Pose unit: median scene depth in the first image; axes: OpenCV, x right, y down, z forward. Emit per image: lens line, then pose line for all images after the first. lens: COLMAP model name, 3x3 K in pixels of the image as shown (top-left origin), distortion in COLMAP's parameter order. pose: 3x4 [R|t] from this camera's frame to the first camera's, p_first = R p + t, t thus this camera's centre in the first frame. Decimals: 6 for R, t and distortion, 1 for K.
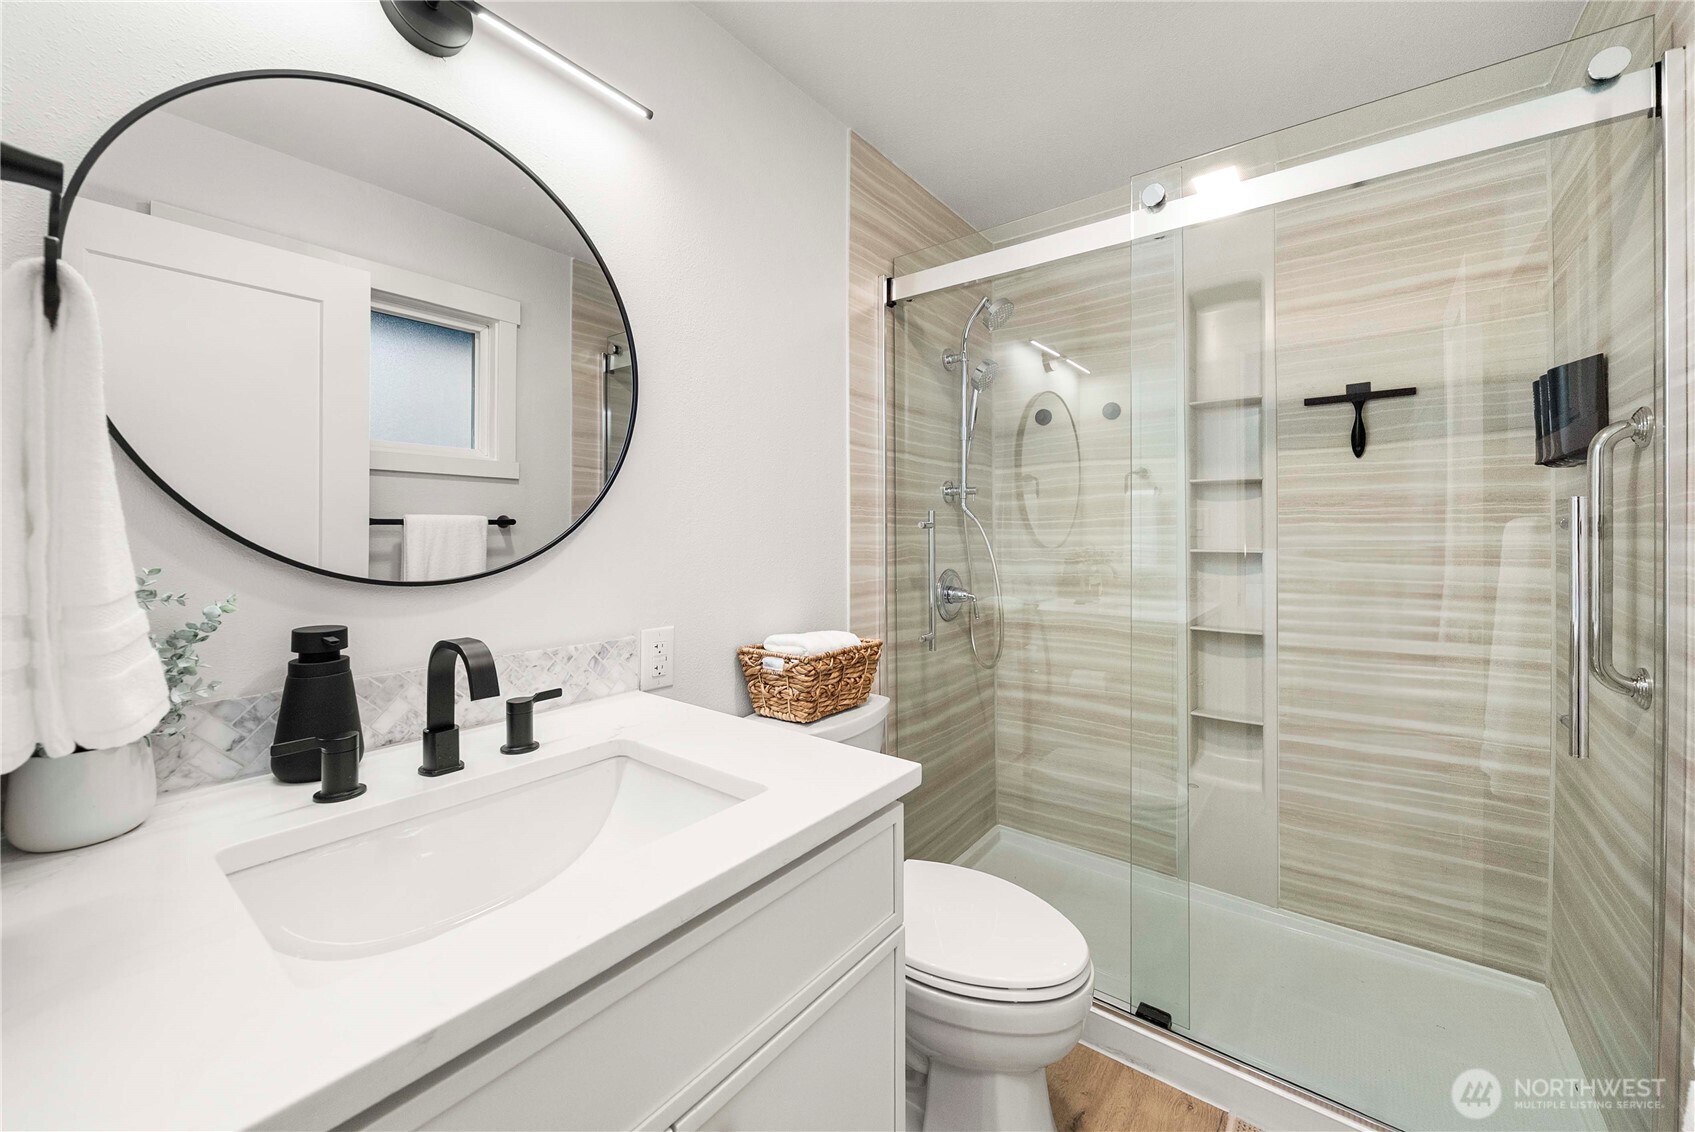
lens RADIAL K [[677.3, 0, 846.9], [0, 677.3, 530.0], [0, 0, 1]] dist [-0.026625, 0.000485]
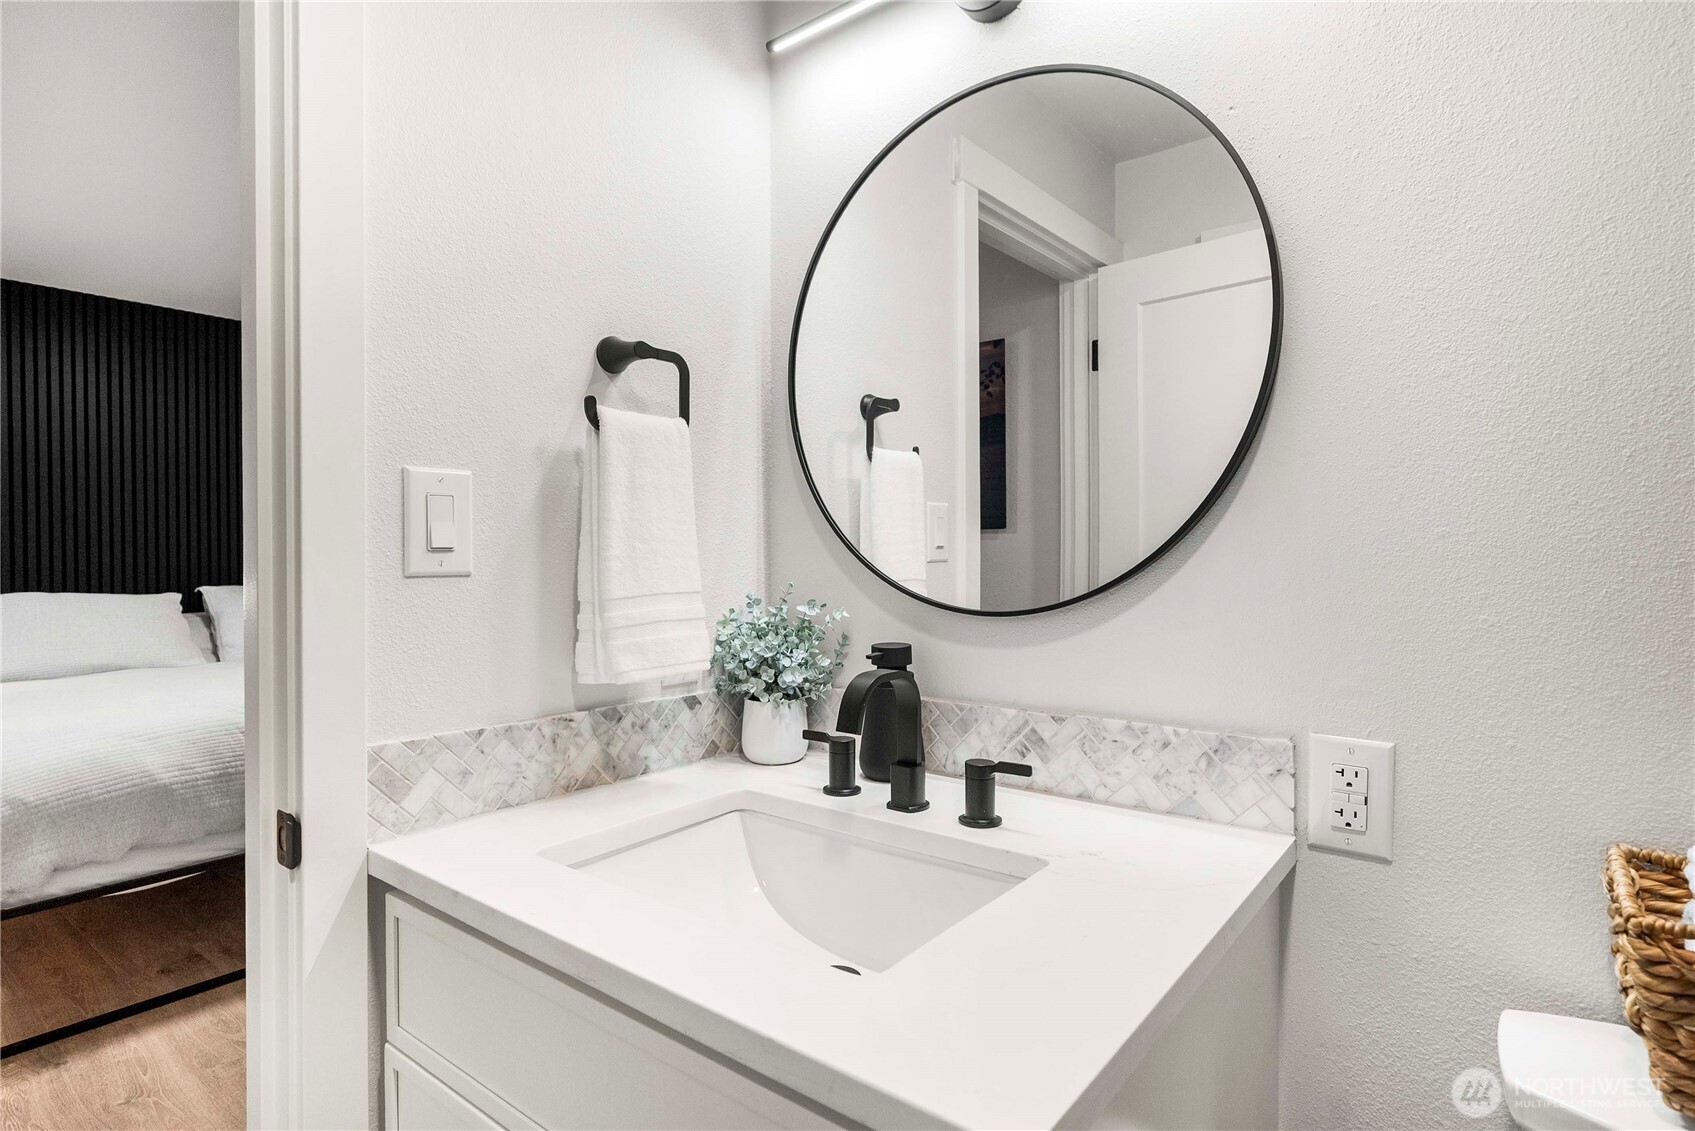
lens RADIAL K [[886.9, 0, 847.5], [0, 886.9, 565.5], [0, 0, 1]] dist [-0.001321, -0.000158]
pose [[-0.039281, 0.014908, -0.999117, 0.515906], [0.003929, 0.999883, 0.014765, -0.004018], [0.999220, -0.003345, -0.039335, 0.757354]]
